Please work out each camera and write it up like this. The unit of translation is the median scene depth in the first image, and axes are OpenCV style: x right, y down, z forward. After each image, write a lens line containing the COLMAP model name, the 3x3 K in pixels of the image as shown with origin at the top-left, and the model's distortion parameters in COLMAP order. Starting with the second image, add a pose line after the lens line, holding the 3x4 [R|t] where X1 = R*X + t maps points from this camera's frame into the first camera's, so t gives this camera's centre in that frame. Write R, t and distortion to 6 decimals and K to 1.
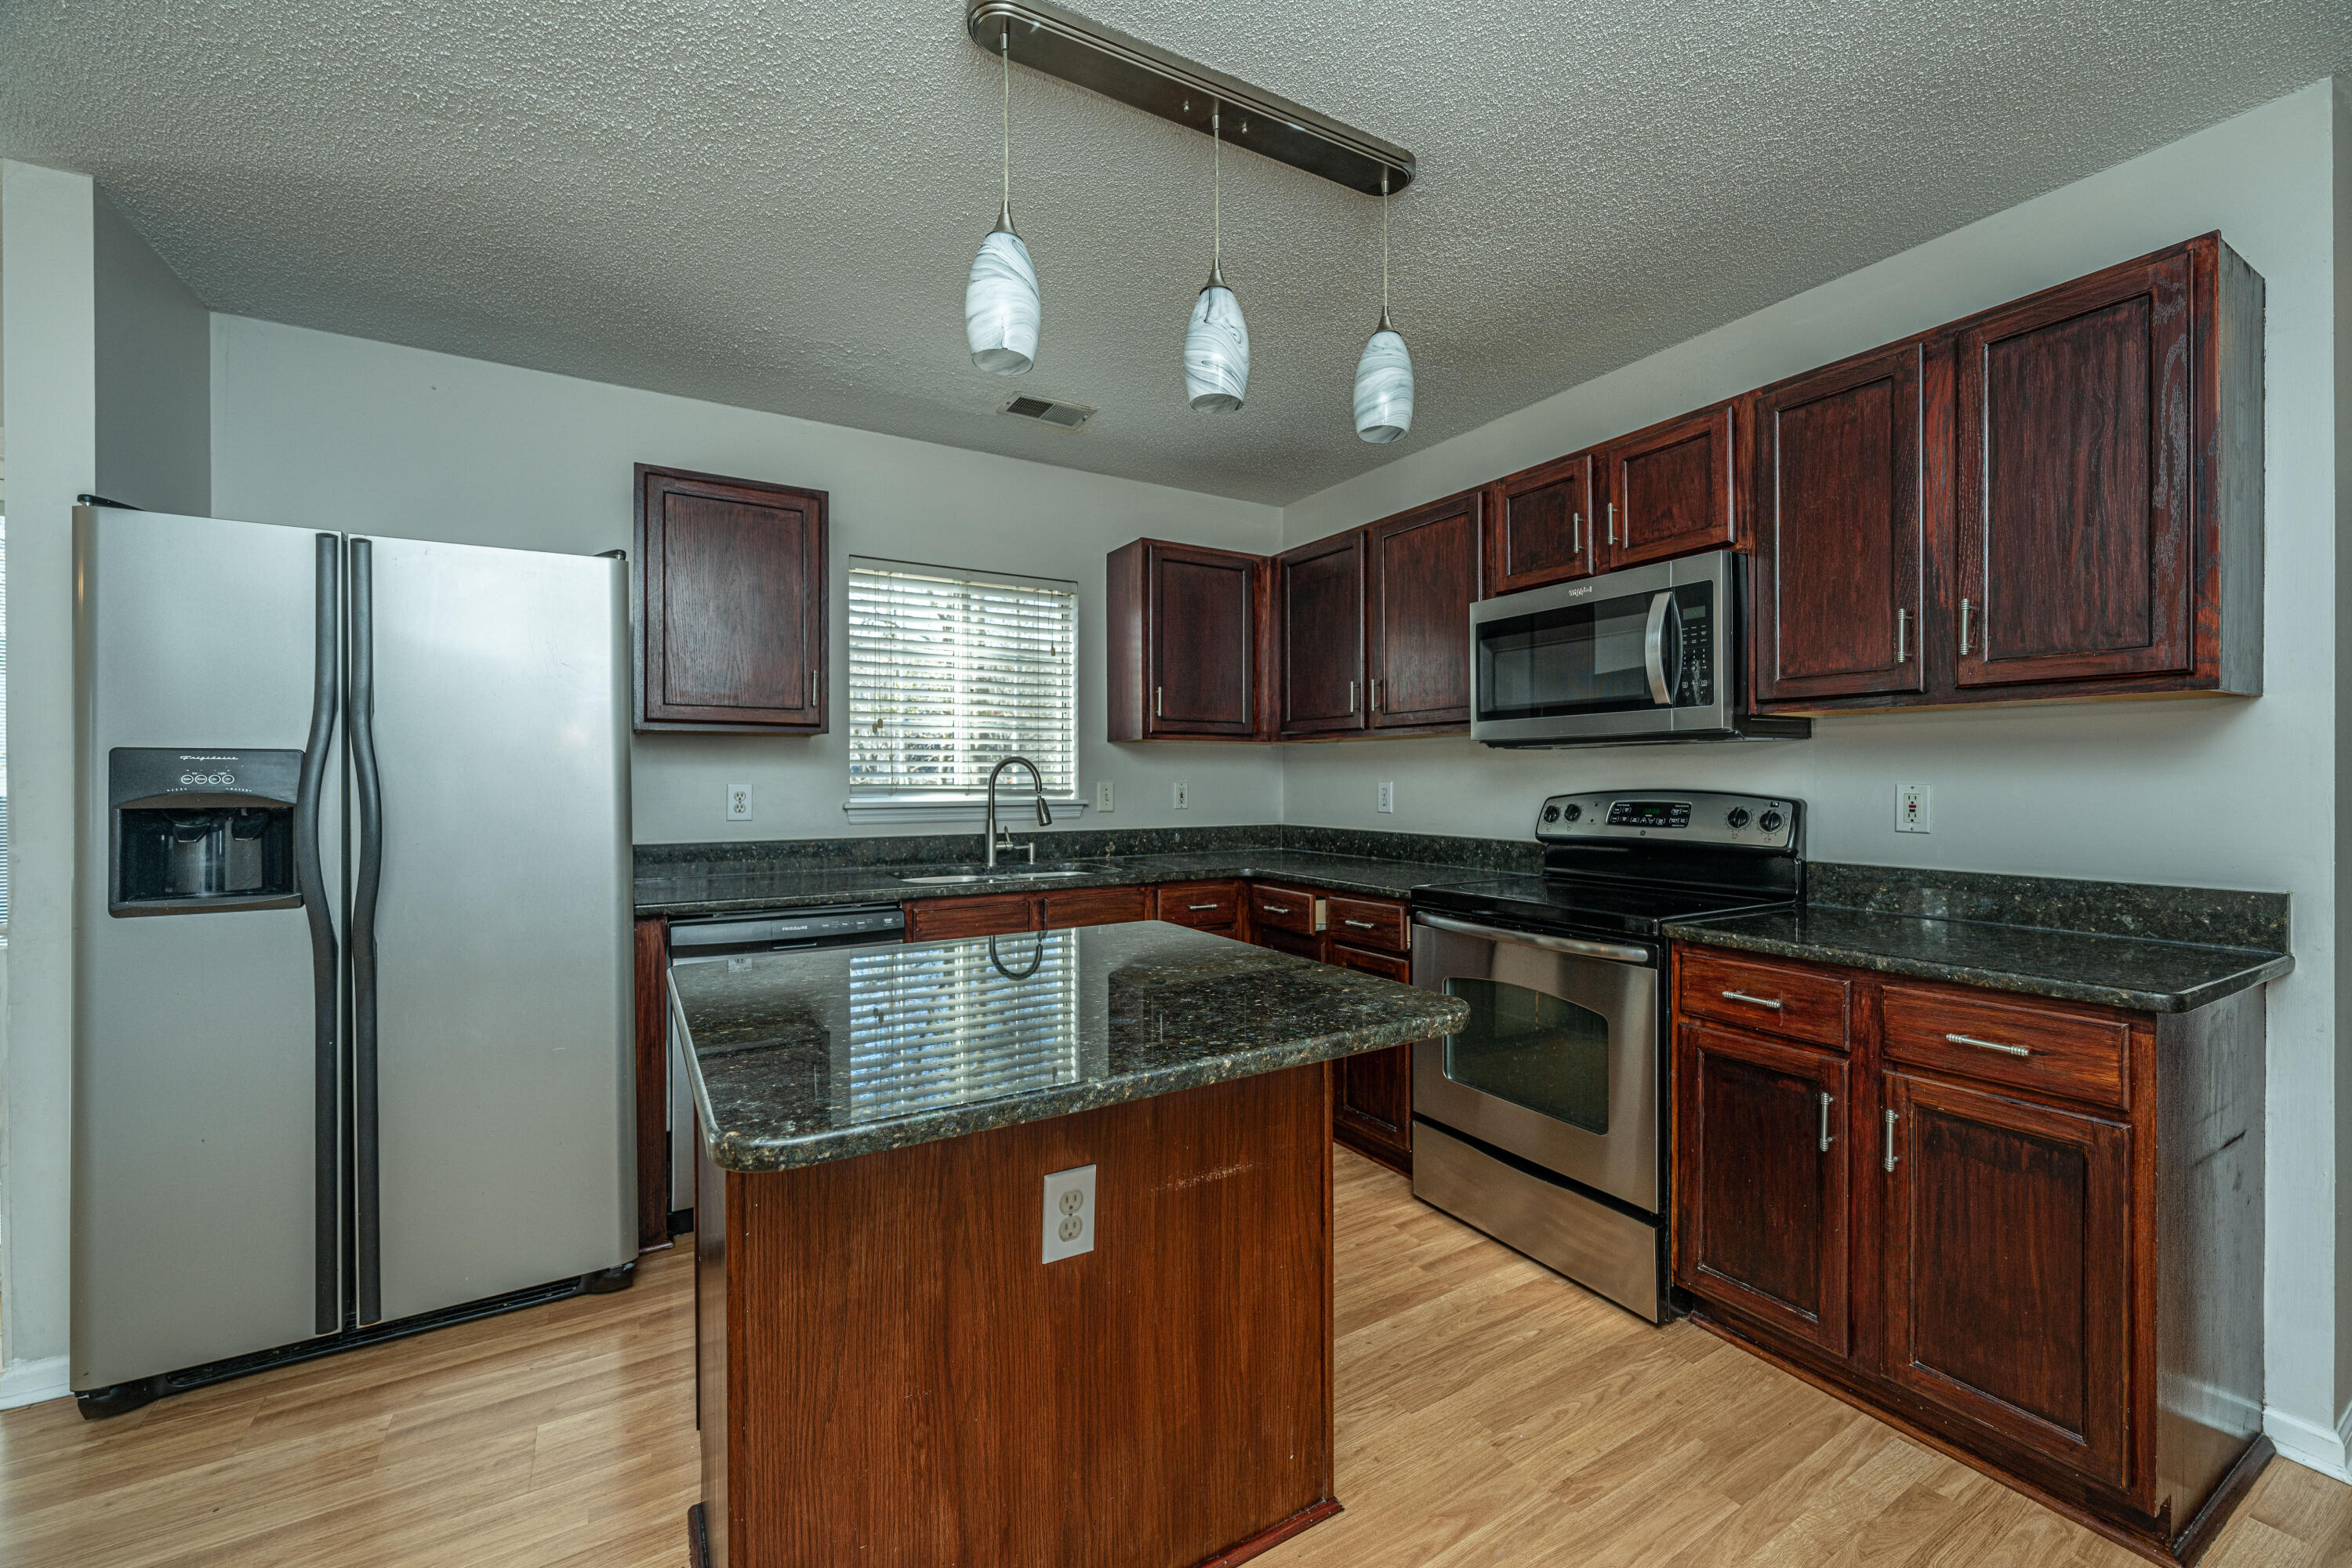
lens RADIAL K [[930.6, 0, 1185.7], [0, 930.6, 787.4], [0, 0, 1]] dist [-0.004901, -0.000124]
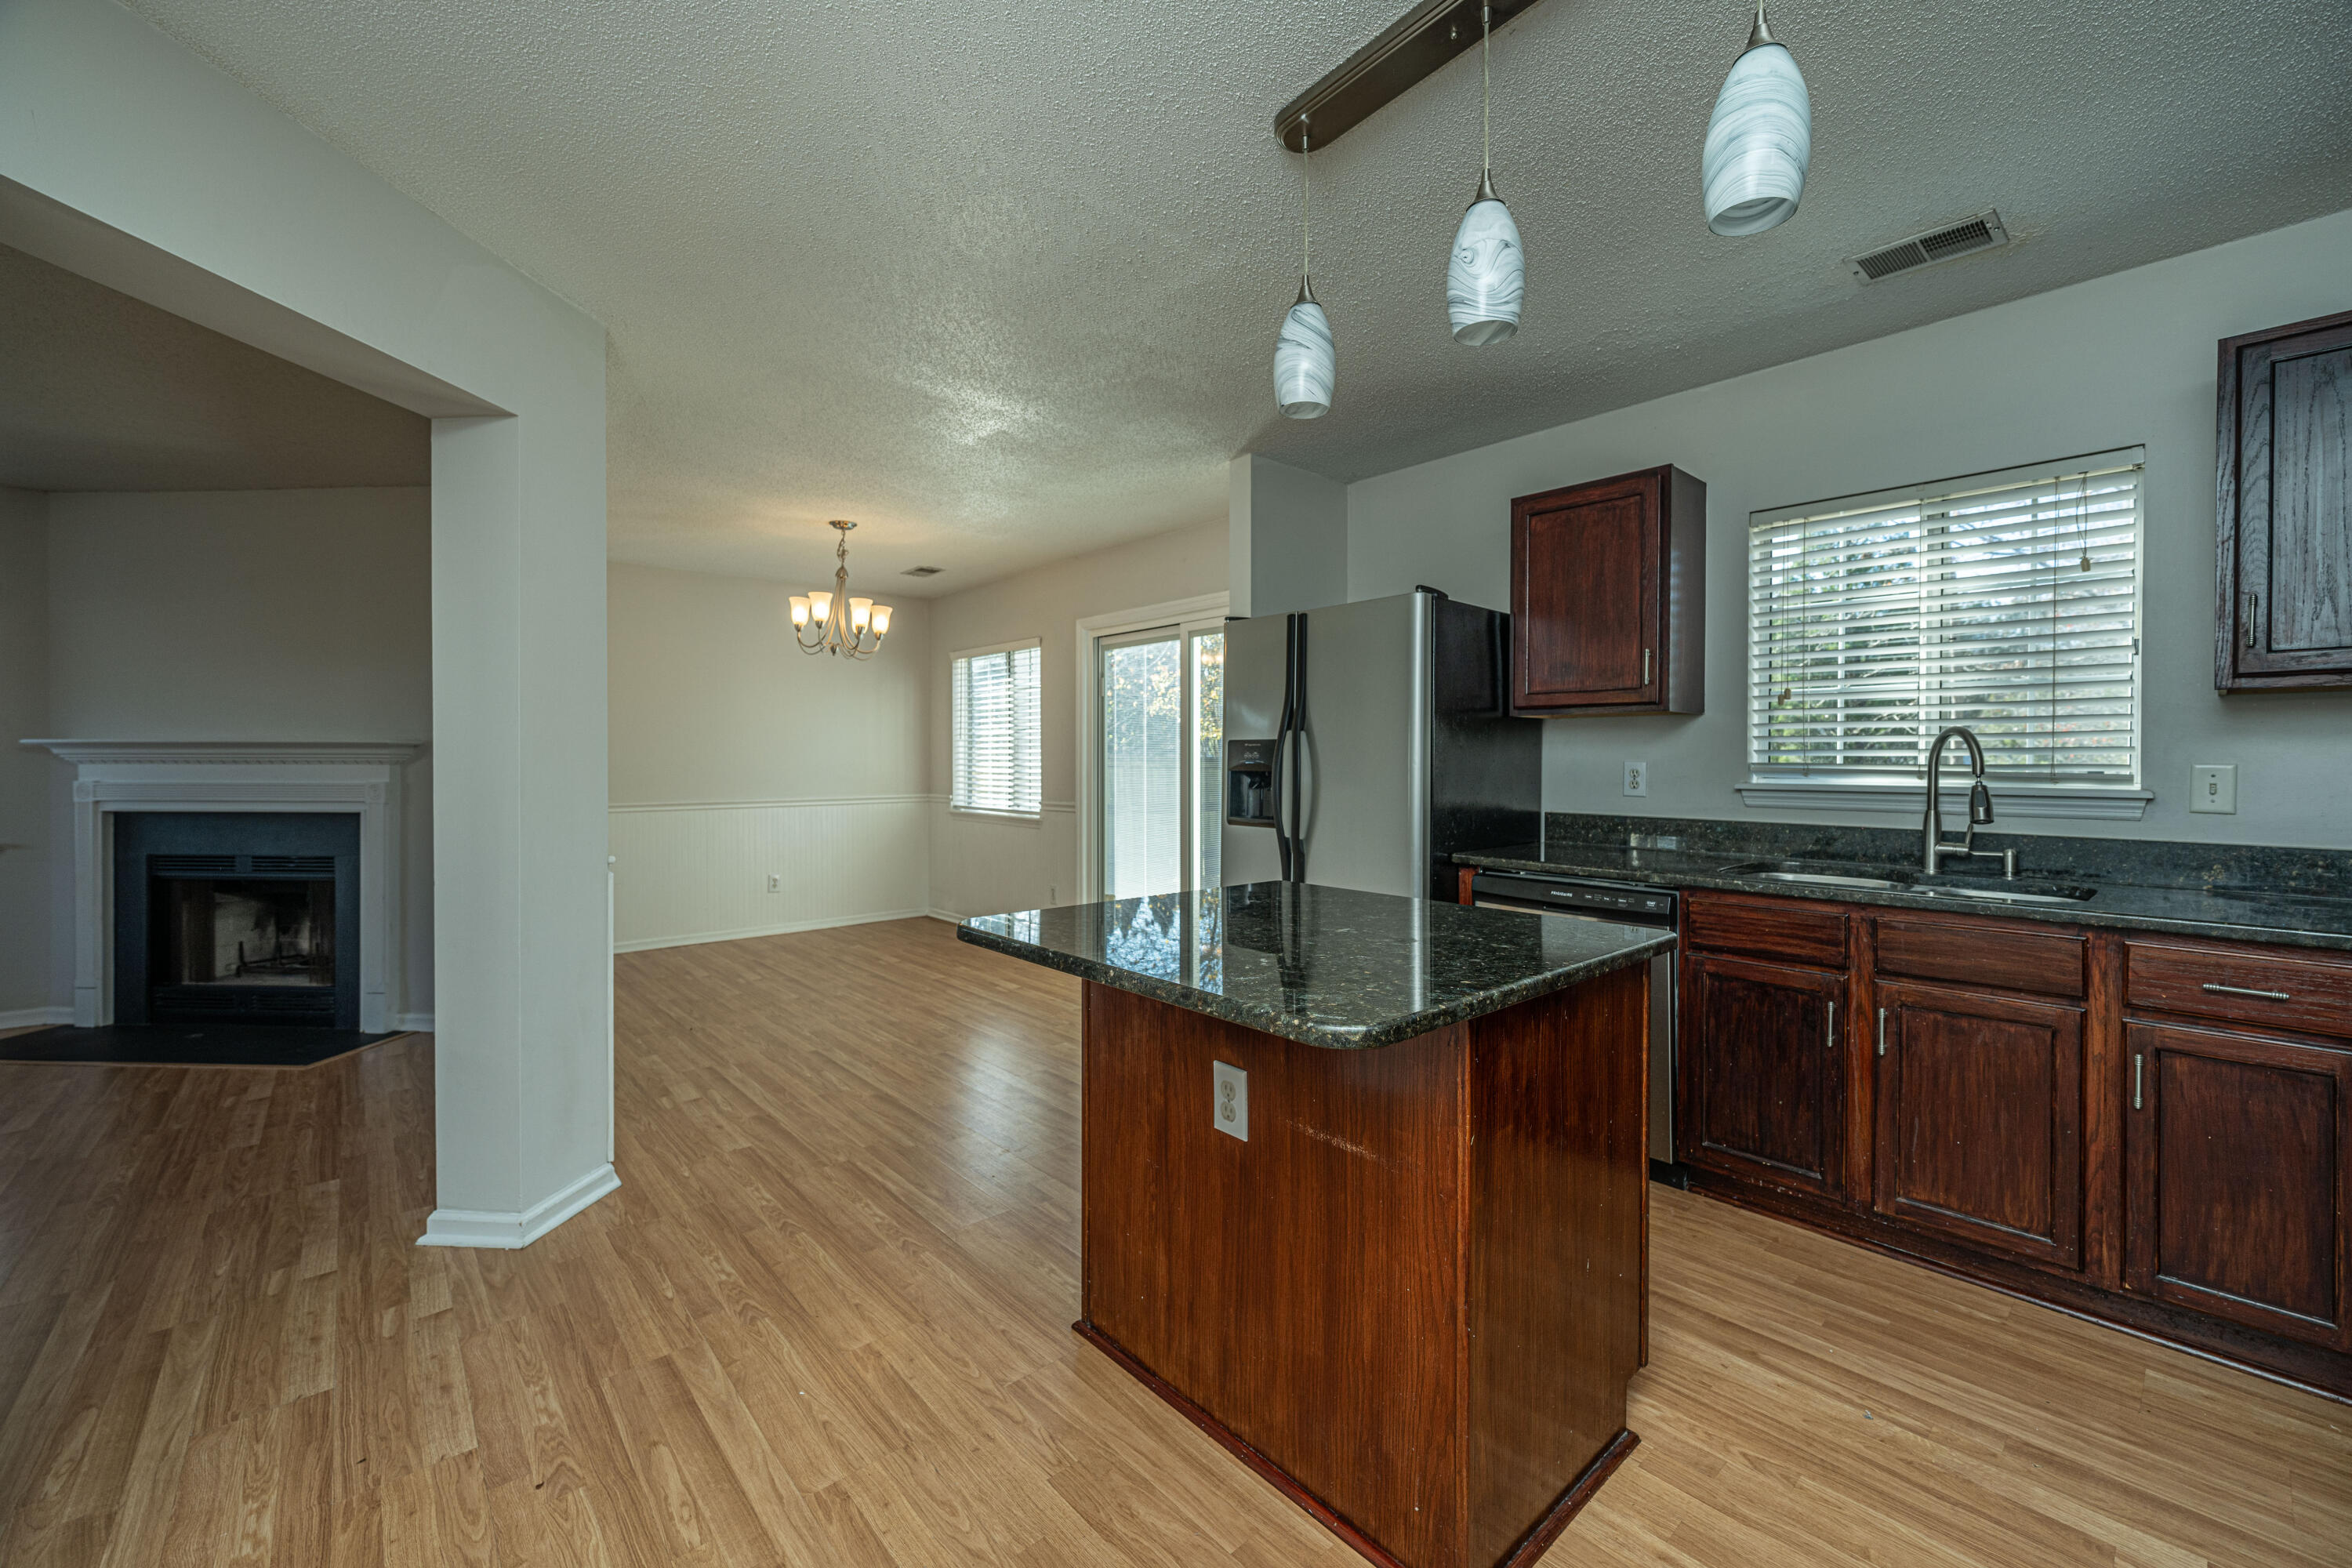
lens RADIAL K [[930.6, 0, 1170.0], [0, 930.6, 769.1], [0, 0, 1]] dist [-0.004901, -0.000124]
pose [[0.174436, 0.014941, -0.984555, 0.474577], [-0.011190, 0.999850, 0.013190, -0.002852], [0.984605, 0.008717, 0.174577, 0.300357]]
